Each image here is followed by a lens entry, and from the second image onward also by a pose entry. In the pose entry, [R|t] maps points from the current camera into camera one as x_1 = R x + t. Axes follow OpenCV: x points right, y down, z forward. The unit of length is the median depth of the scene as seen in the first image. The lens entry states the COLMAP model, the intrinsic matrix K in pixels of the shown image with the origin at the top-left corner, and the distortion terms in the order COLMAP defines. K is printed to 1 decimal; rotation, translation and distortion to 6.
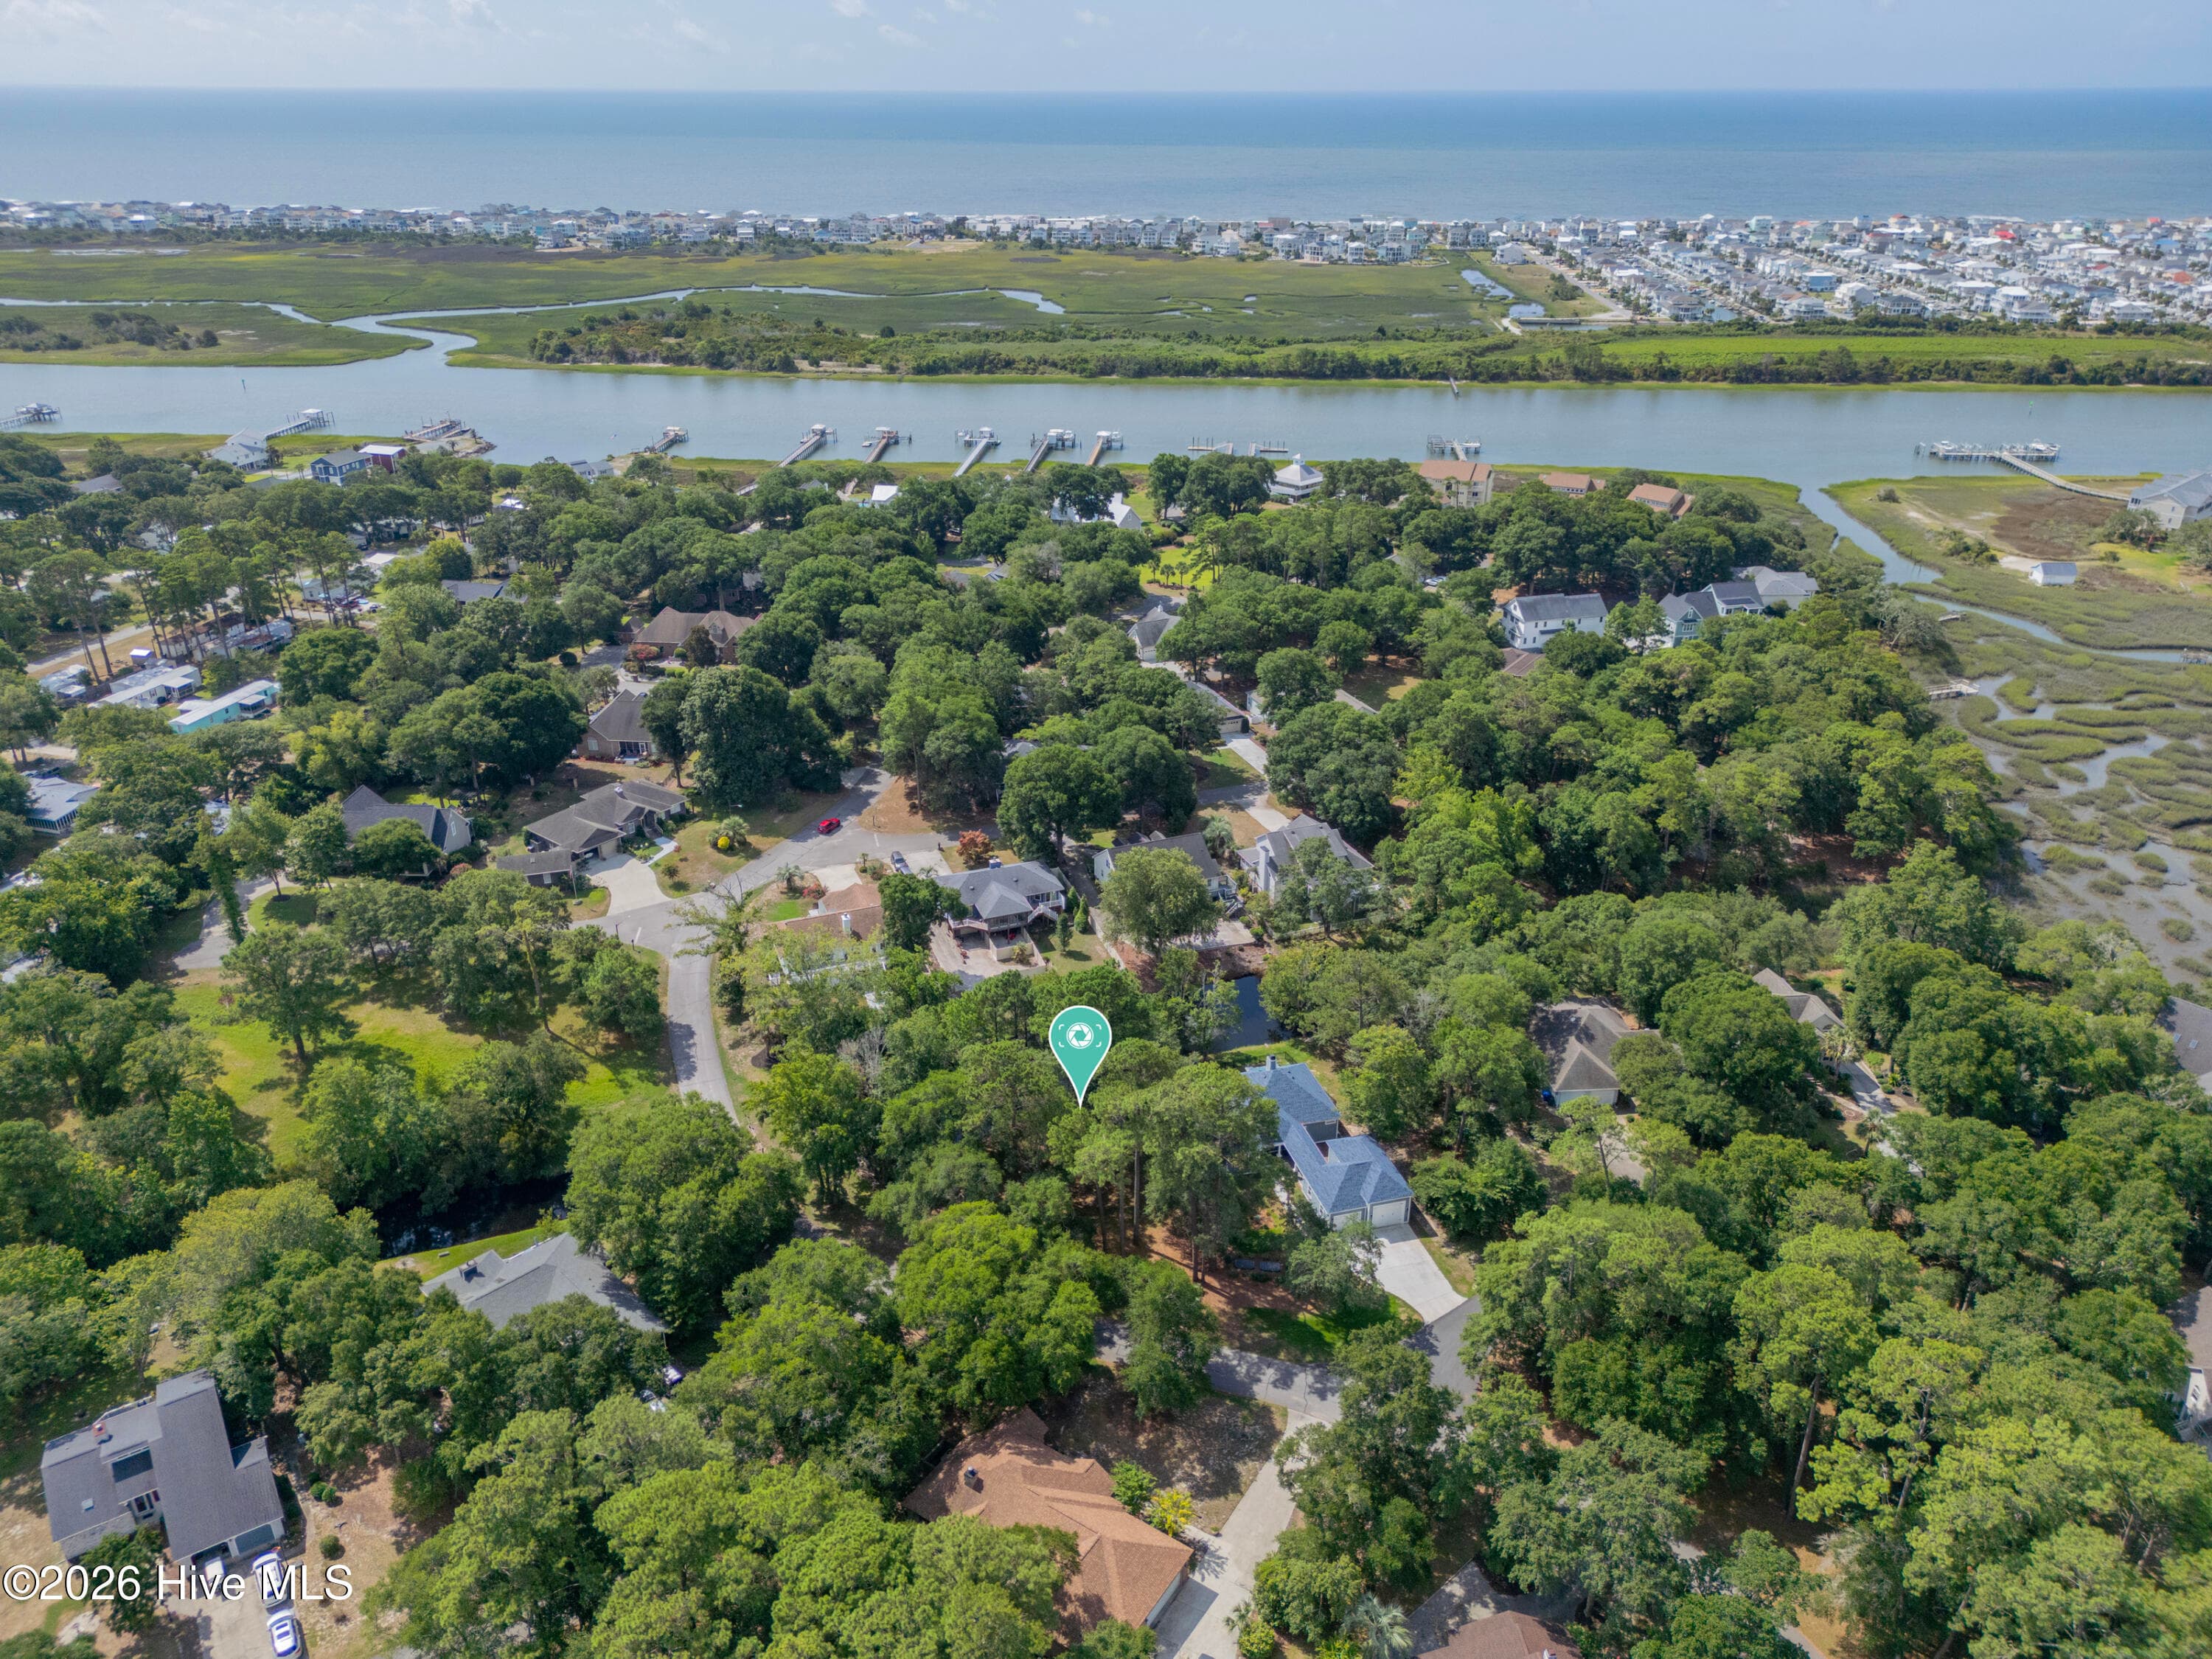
lens RADIAL K [[1563.3, 0, 1106.0], [0, 1563.3, 829.5], [0, 0, 1]] dist [0.060425, -0.061630]
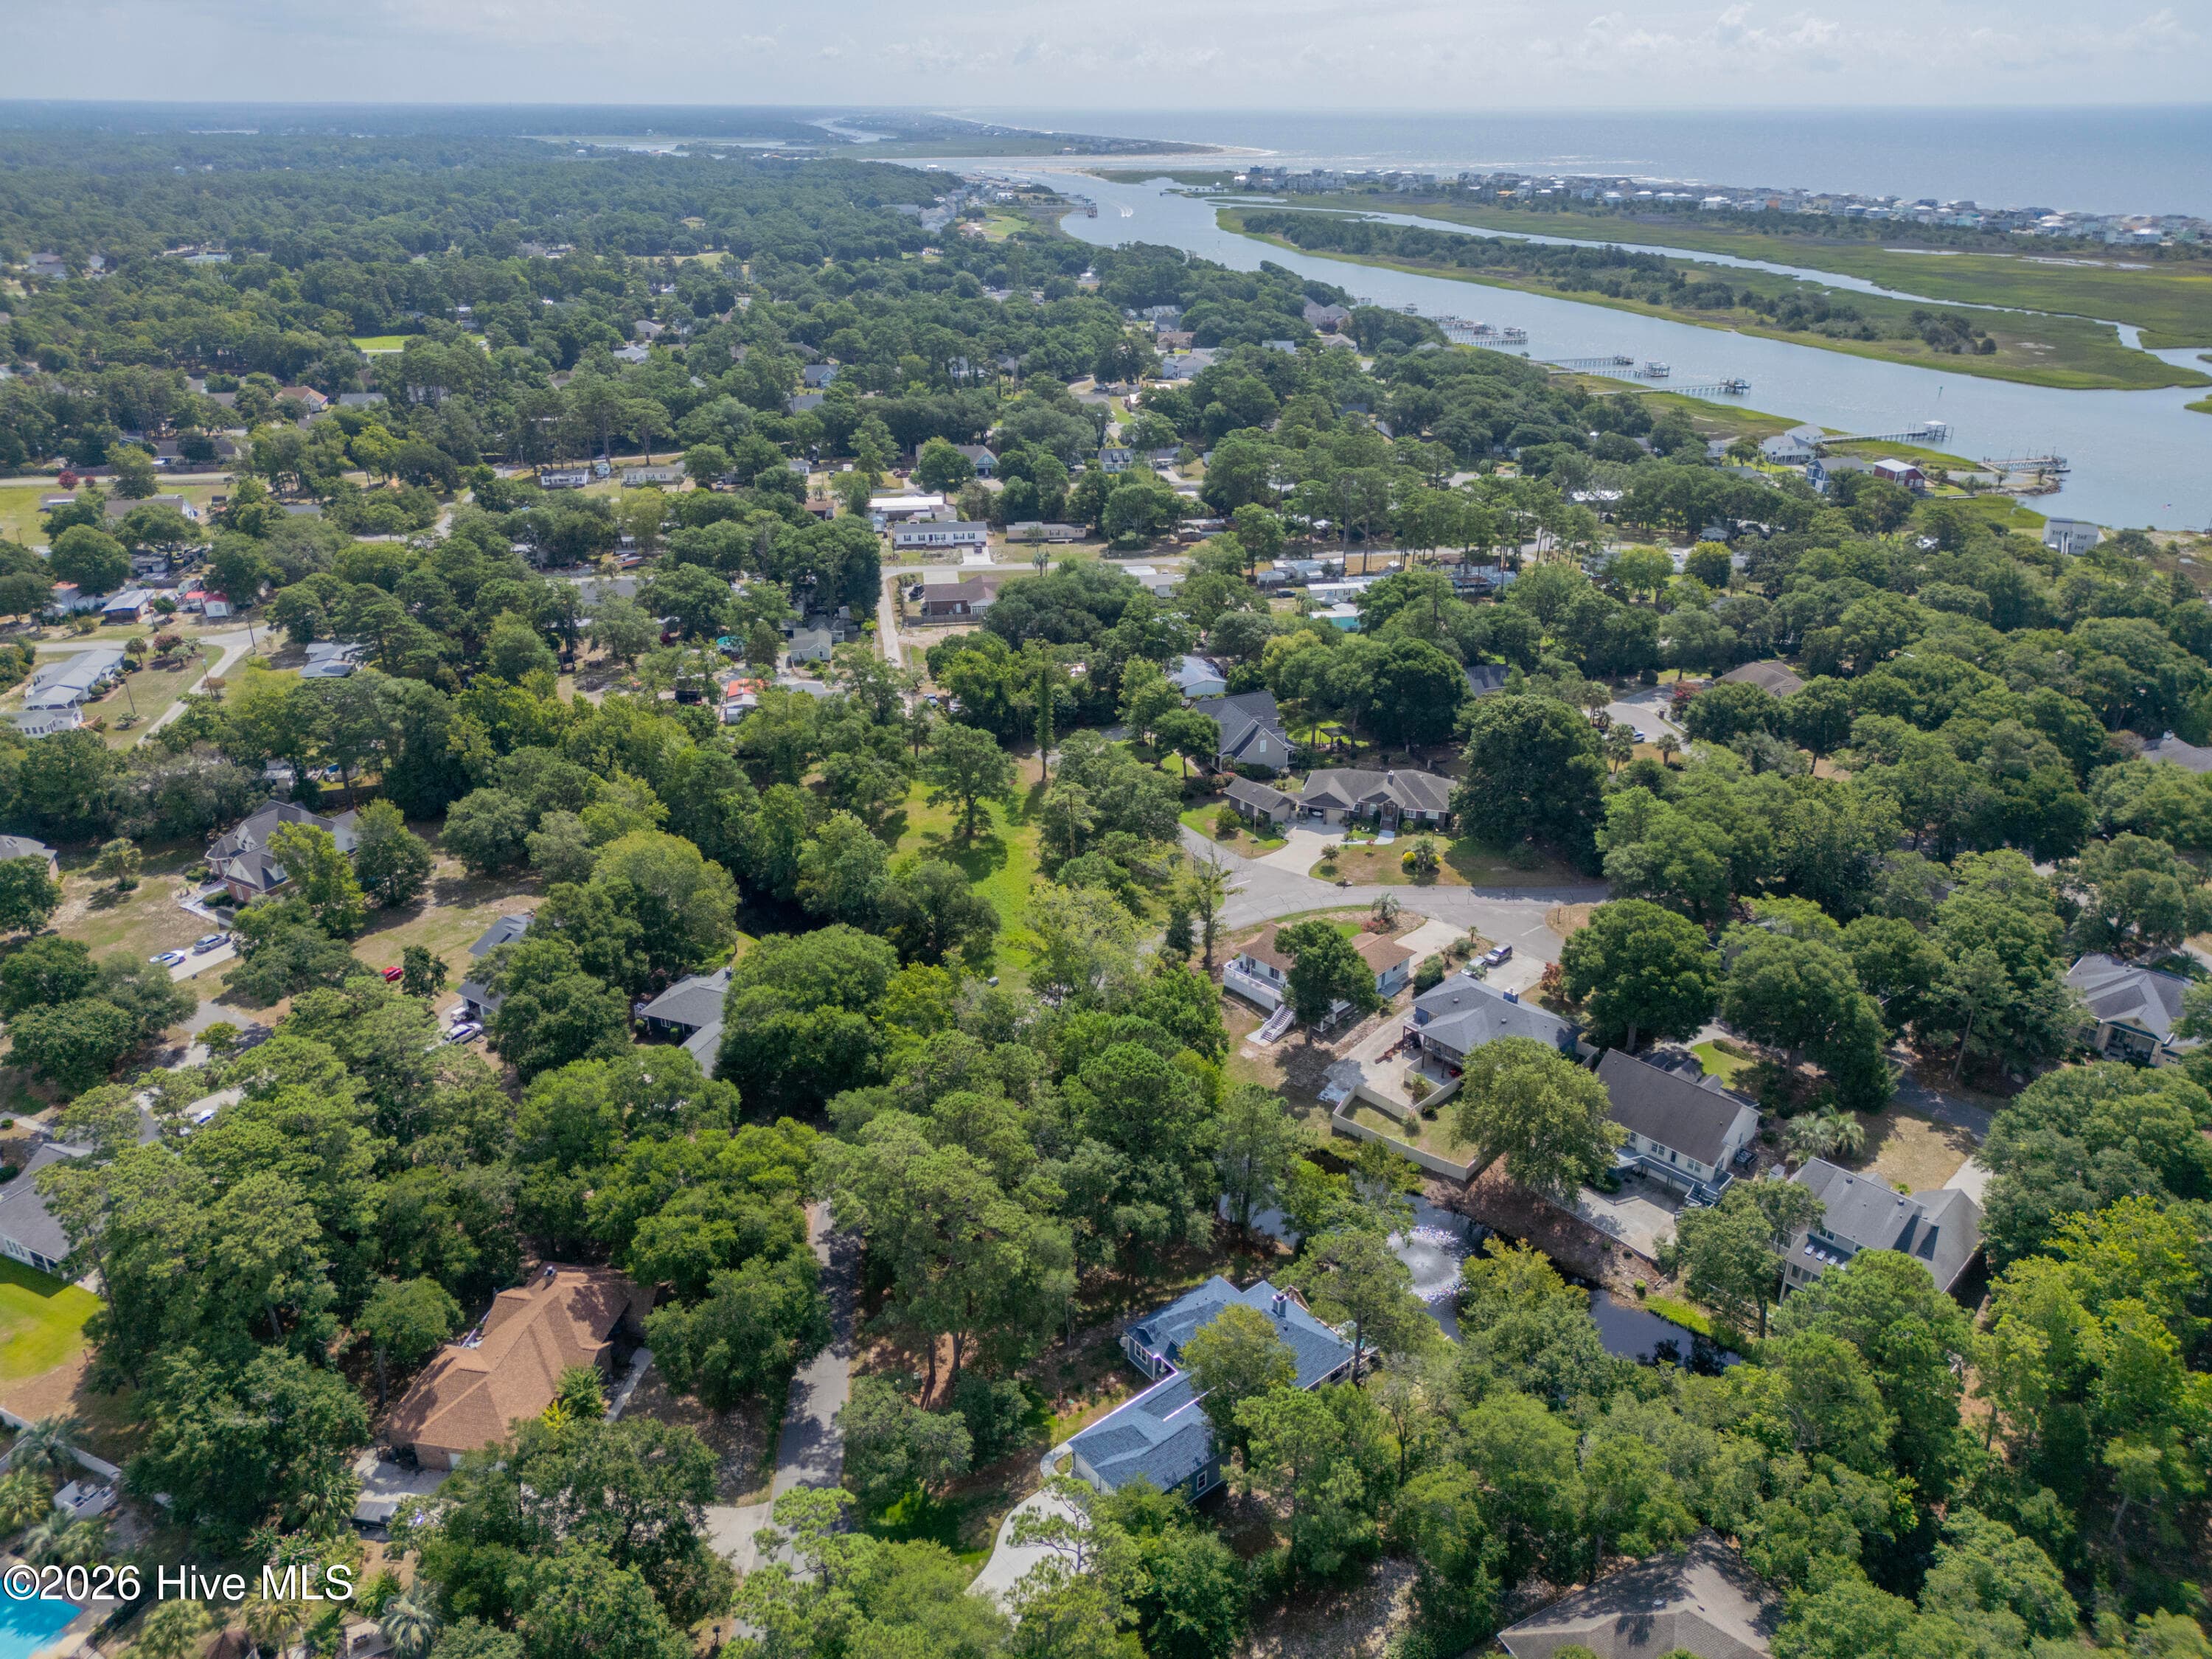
lens RADIAL K [[1563.3, 0, 1106.0], [0, 1563.3, 829.5], [0, 0, 1]] dist [0.060425, -0.061630]
pose [[0.396077, 0.383784, -0.834166, 0.170867], [-0.391256, 0.892403, 0.224802, -0.054029], [0.830687, 0.237334, 0.503618, 0.132555]]
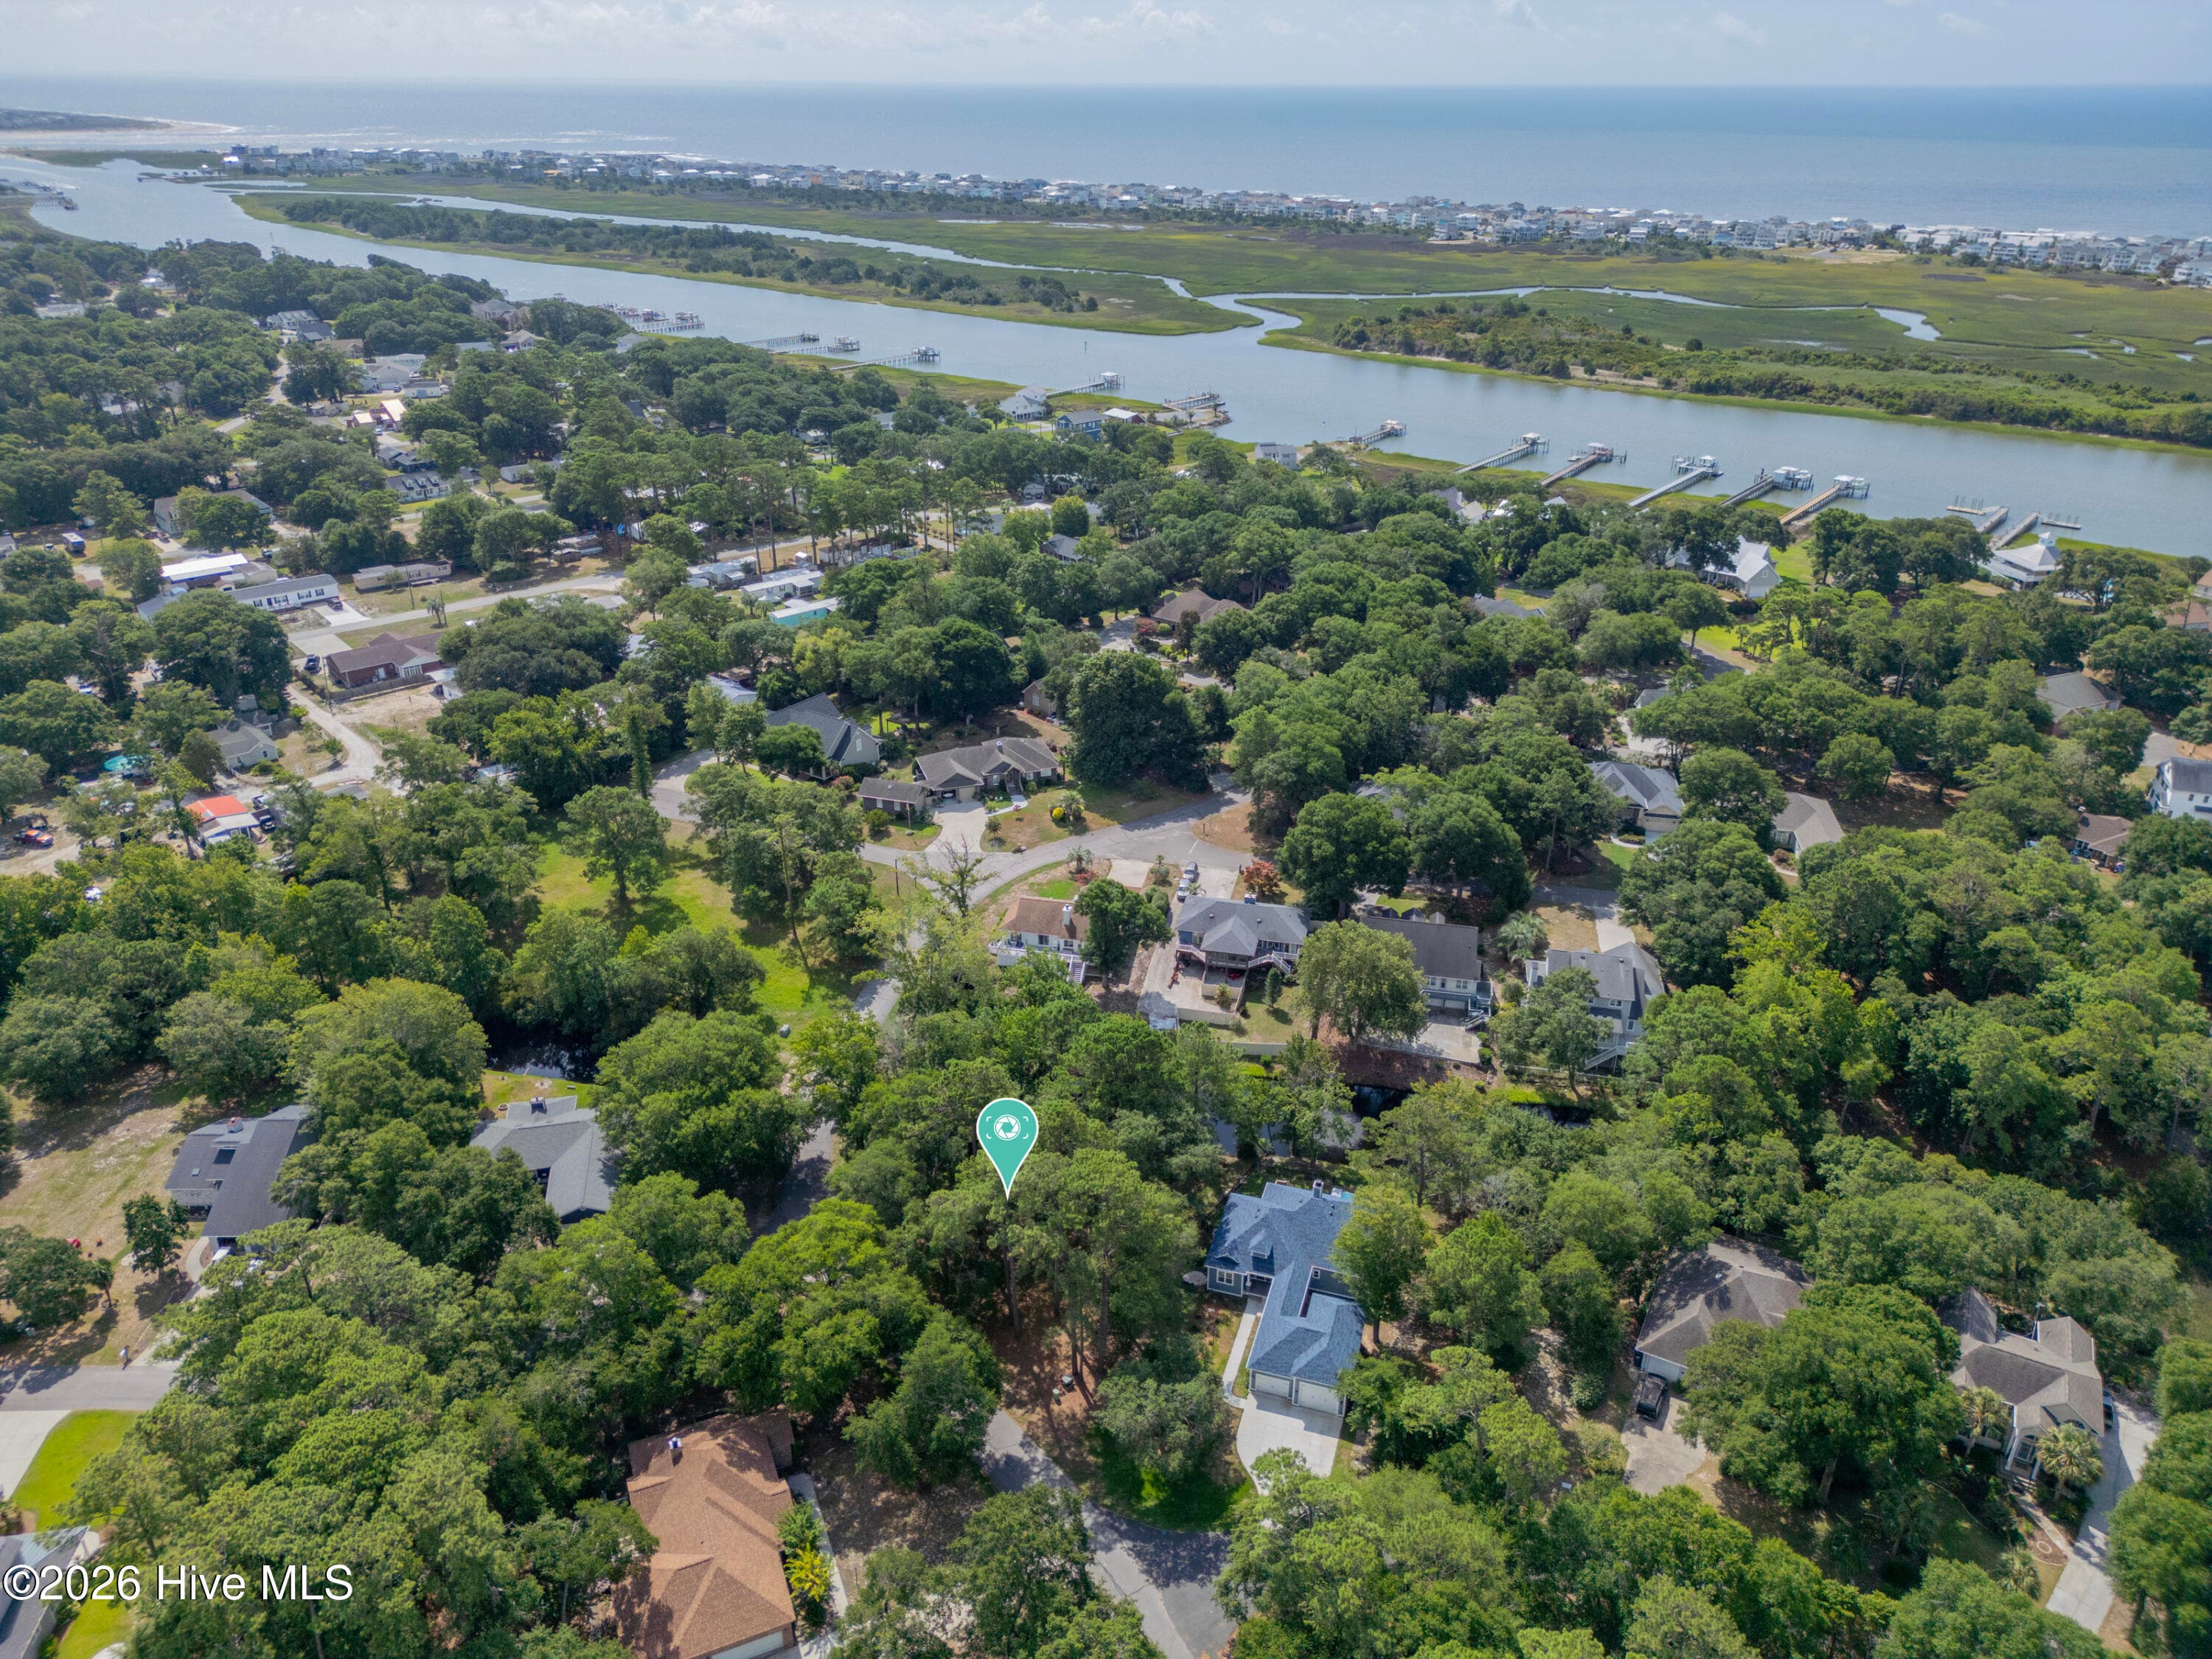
lens RADIAL K [[1539.9, 0, 1106.0], [0, 1539.9, 829.5], [0, 0, 1]] dist [0.057432, -0.055804]
pose [[0.836462, 0.241684, -0.491853, 0.105660], [-0.237674, 0.968688, 0.071791, -0.022682], [0.493803, 0.056851, 0.867713, 0.045676]]
